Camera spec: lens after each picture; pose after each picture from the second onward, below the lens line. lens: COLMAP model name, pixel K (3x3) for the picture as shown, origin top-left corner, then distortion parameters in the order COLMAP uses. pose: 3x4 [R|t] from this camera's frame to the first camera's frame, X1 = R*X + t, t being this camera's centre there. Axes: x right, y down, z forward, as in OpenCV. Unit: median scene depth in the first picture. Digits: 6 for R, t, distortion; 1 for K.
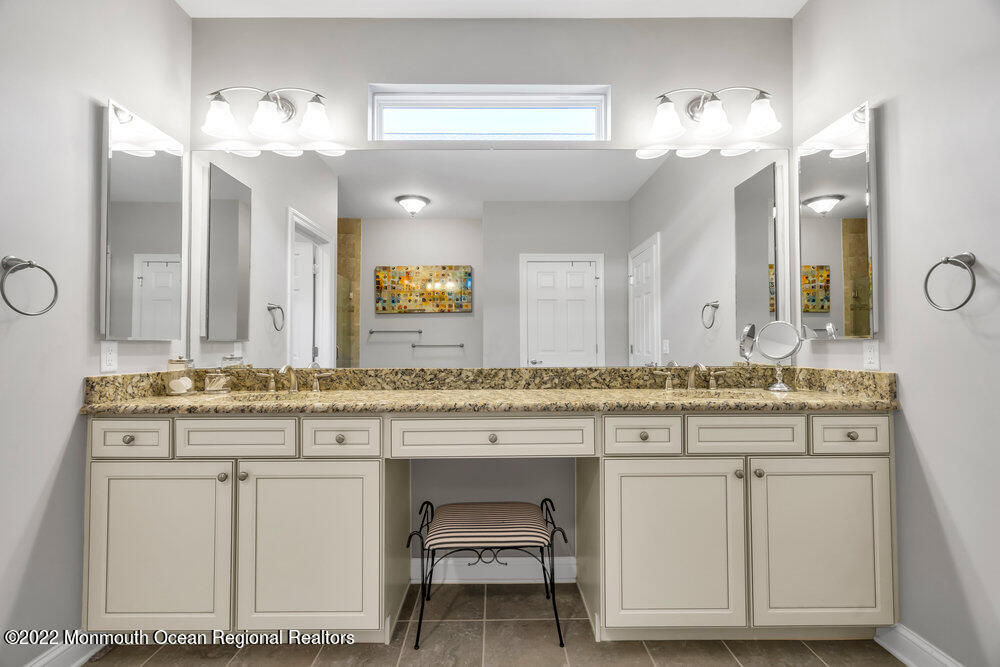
lens RADIAL K [[456.8, 0, 499.9], [0, 456.8, 335.6], [0, 0, 1]] dist [0.000589, 0.002049]
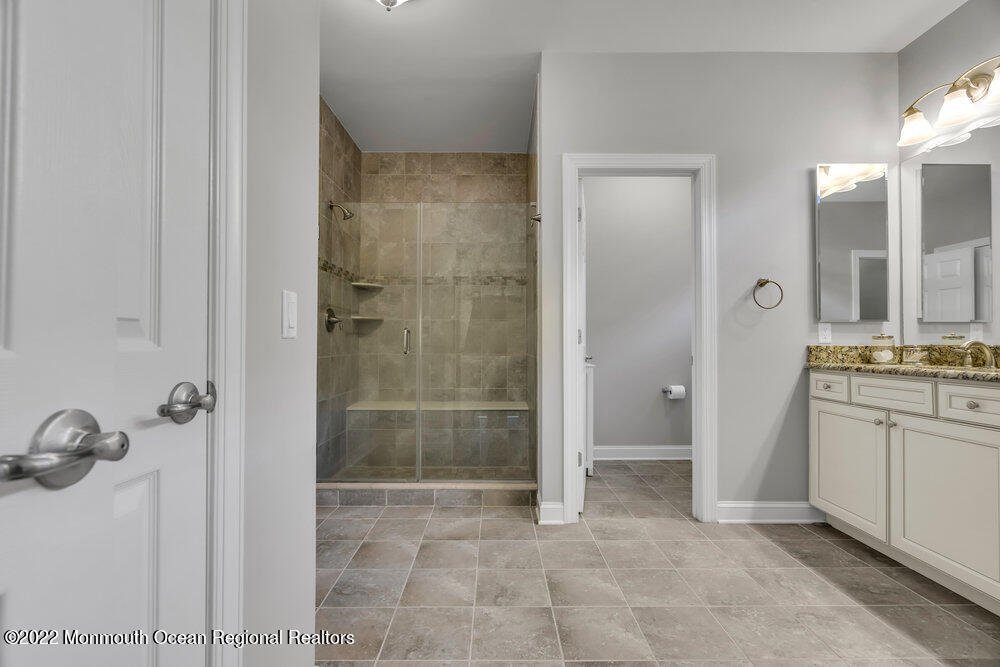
lens RADIAL K [[456.8, 0, 498.6], [0, 456.8, 338.8], [0, 0, 1]] dist [0.000589, 0.002049]
pose [[0.000086, -0.008972, -0.999960, 0.667982], [0.017615, 0.999805, -0.008969, 0.061548], [0.999845, -0.017614, 0.000244, -0.075350]]
